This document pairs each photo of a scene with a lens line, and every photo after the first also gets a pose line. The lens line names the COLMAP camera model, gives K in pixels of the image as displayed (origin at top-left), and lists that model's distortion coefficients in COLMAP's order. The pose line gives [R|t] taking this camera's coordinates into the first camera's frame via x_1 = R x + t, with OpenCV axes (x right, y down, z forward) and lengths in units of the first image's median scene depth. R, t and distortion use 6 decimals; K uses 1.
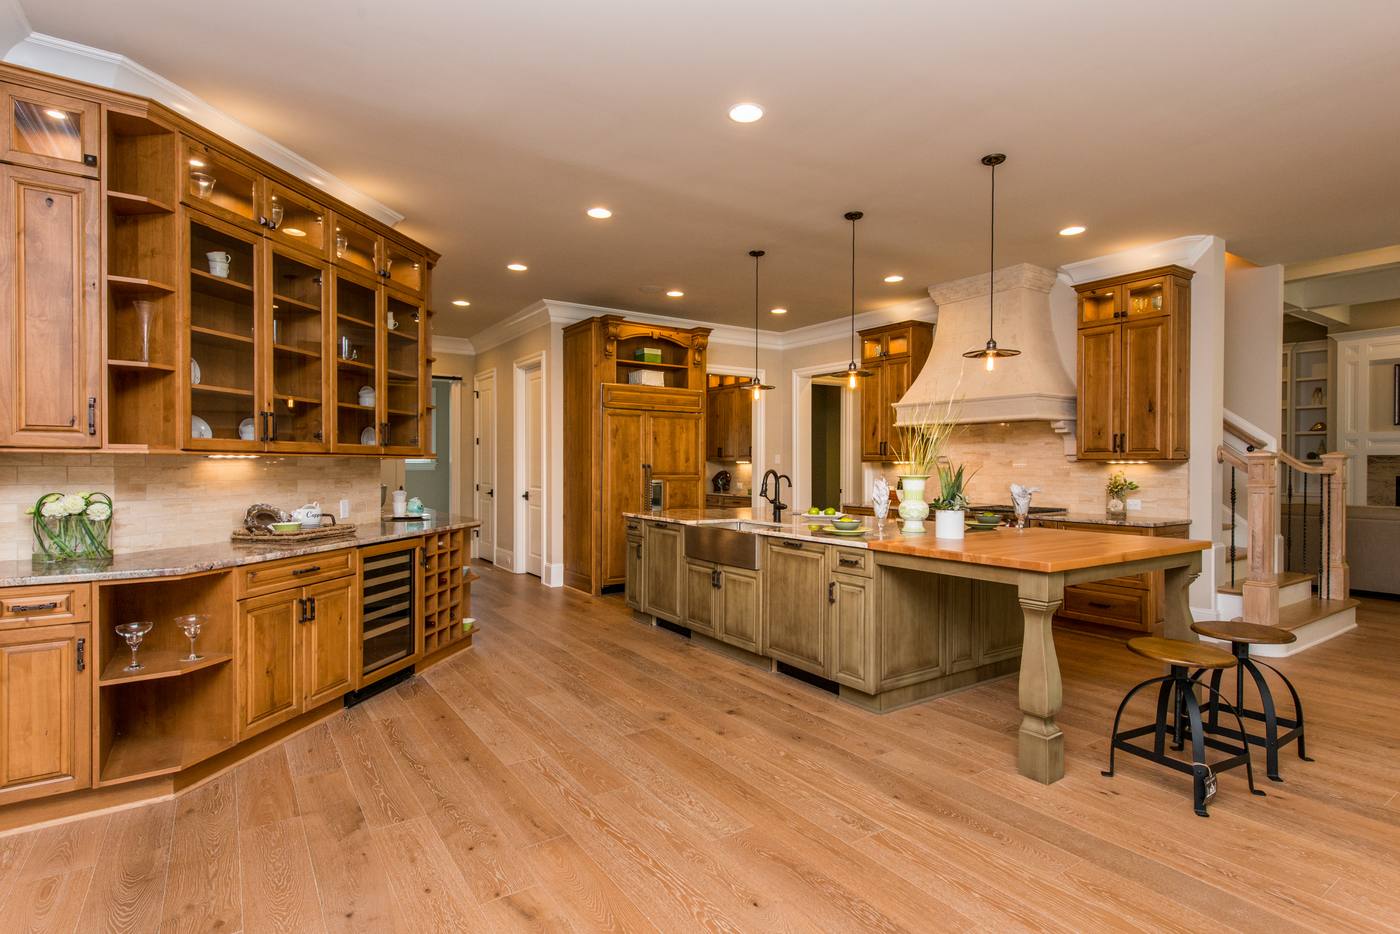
lens RADIAL K [[692.7, 0, 701.7], [0, 692.7, 470.2], [0, 0, 1]] dist [0.003307, 0.000327]
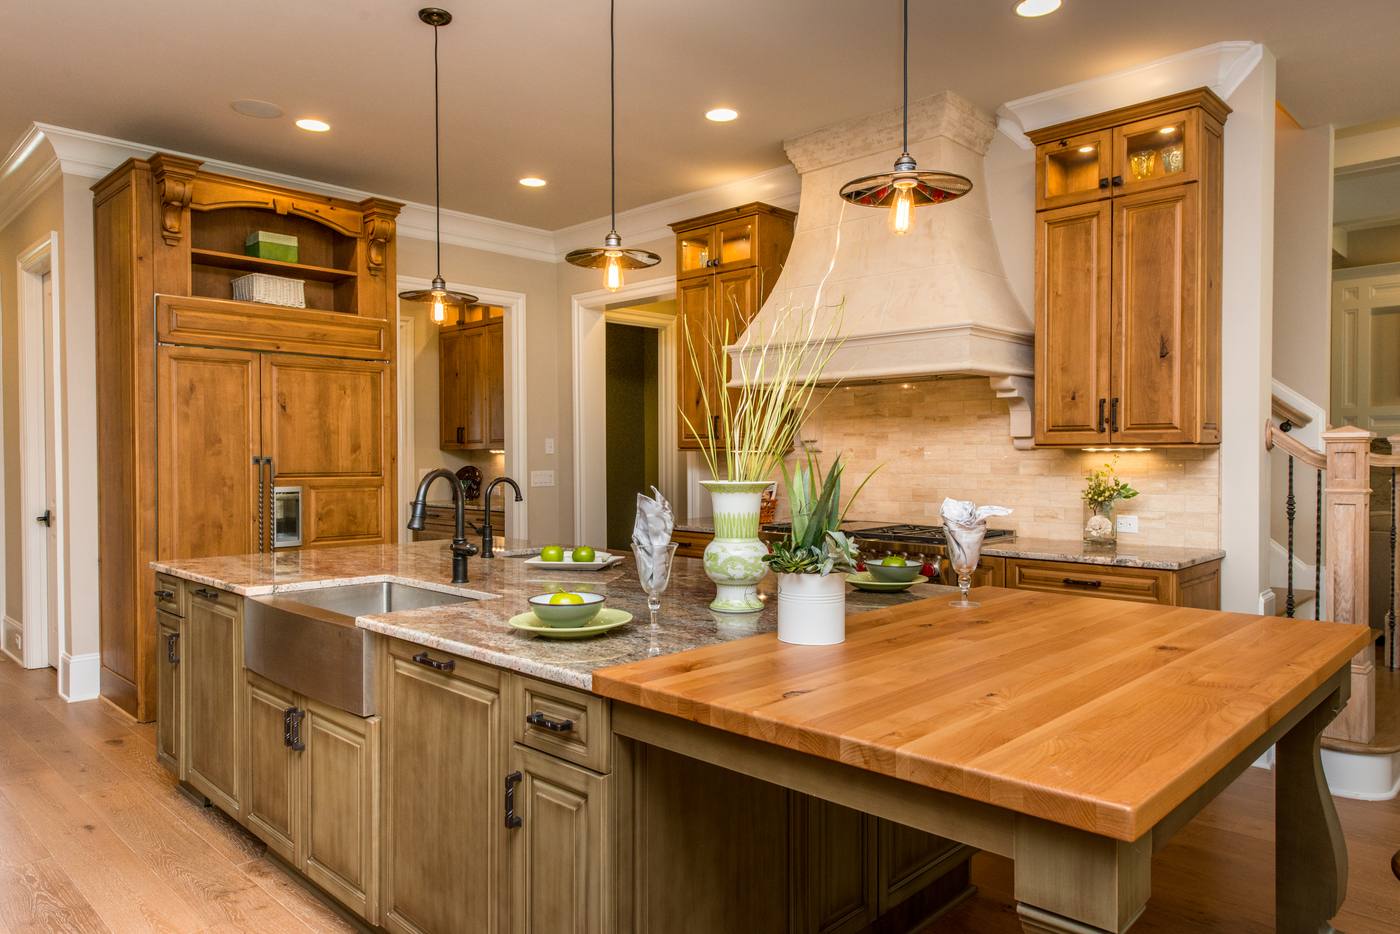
lens RADIAL K [[906.8, 0, 716.5], [0, 906.8, 469.9], [0, 0, 1]] dist [-0.001358, -0.000448]
pose [[0.975880, -0.008567, 0.218140, 0.123993], [0.006545, 0.999929, 0.009992, -0.004089], [-0.218210, -0.008323, 0.975866, 0.326076]]
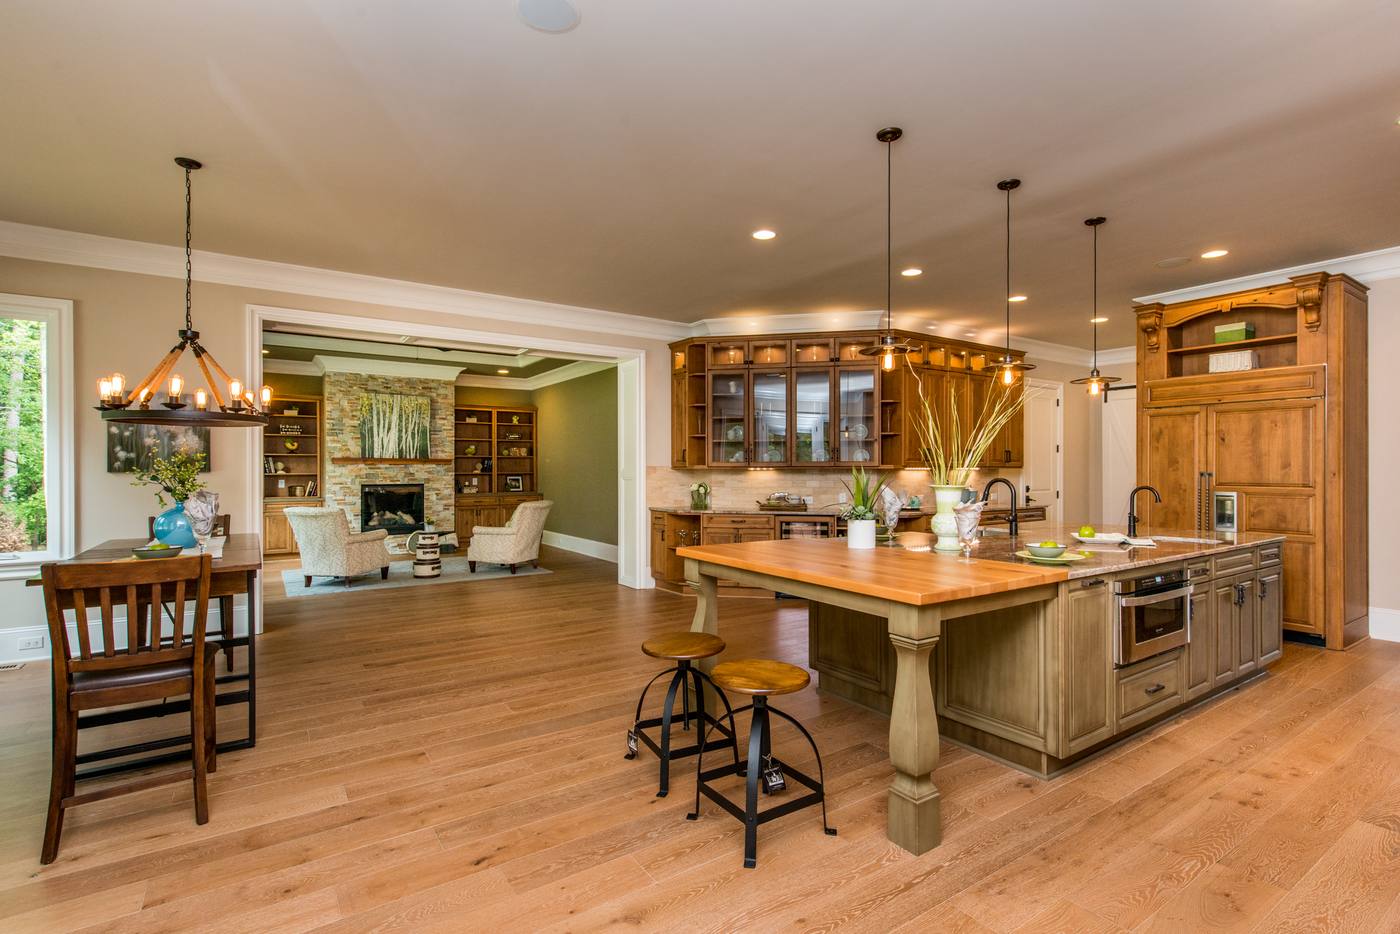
lens RADIAL K [[662.7, 0, 702.7], [0, 662.7, 470.5], [0, 0, 1]] dist [0.021581, -0.010223]
pose [[-0.006516, -0.002920, -0.999975, 0.851895], [-0.006670, 0.999974, -0.002876, -0.004980], [0.999957, 0.006651, -0.006535, 0.508591]]
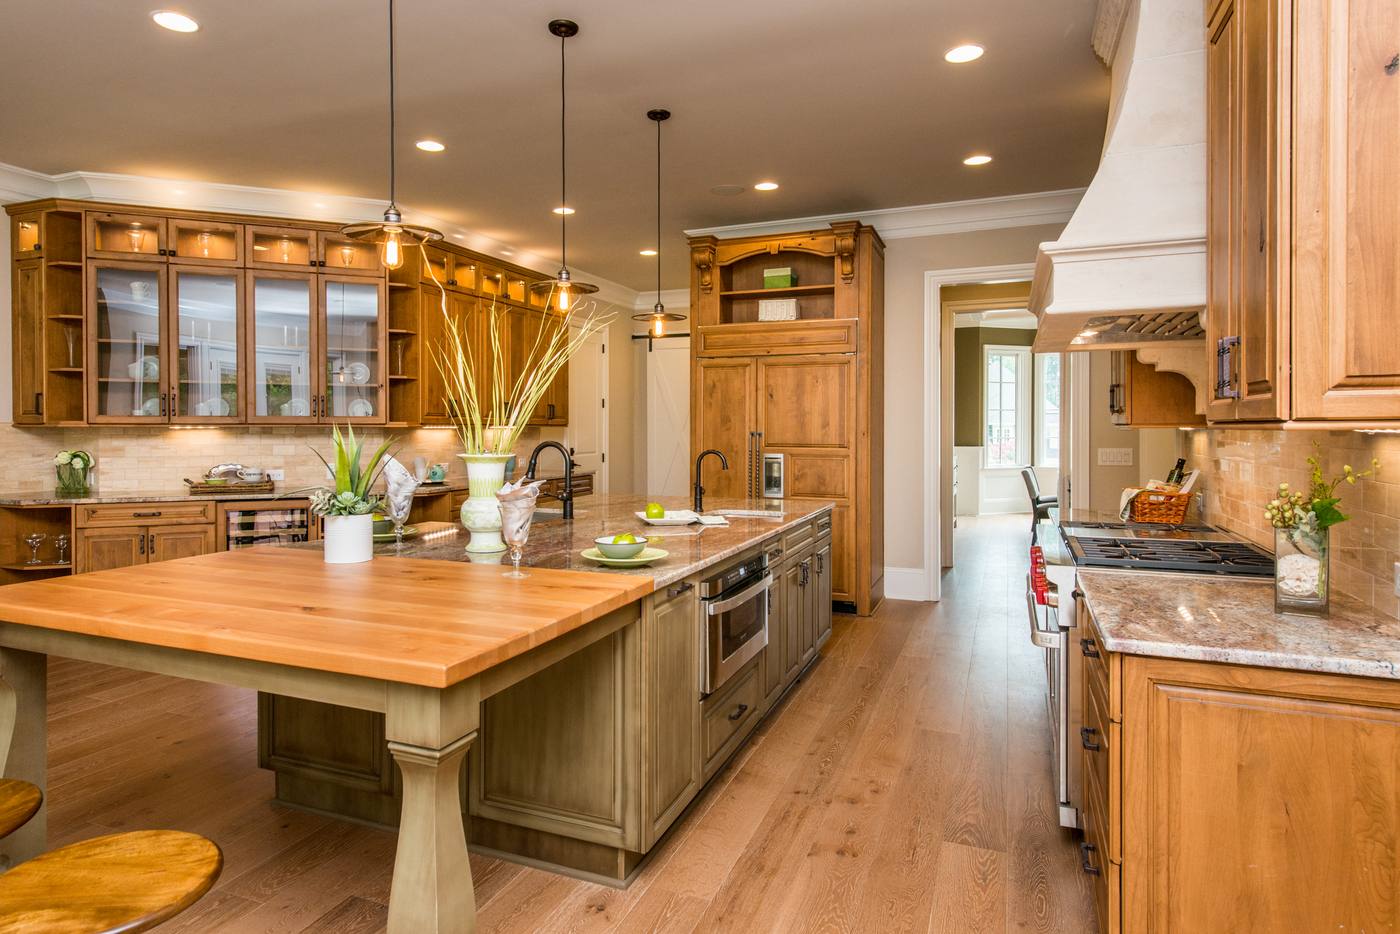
lens RADIAL K [[818.8, 0, 651.4], [0, 818.8, 433.6], [0, 0, 1]] dist [0.021763, -0.000842]
pose [[0.529440, 0.003118, -0.848341, 0.710063], [-0.004387, 0.999990, 0.000937, -0.008315], [0.848336, 0.003225, 0.529449, 0.553676]]
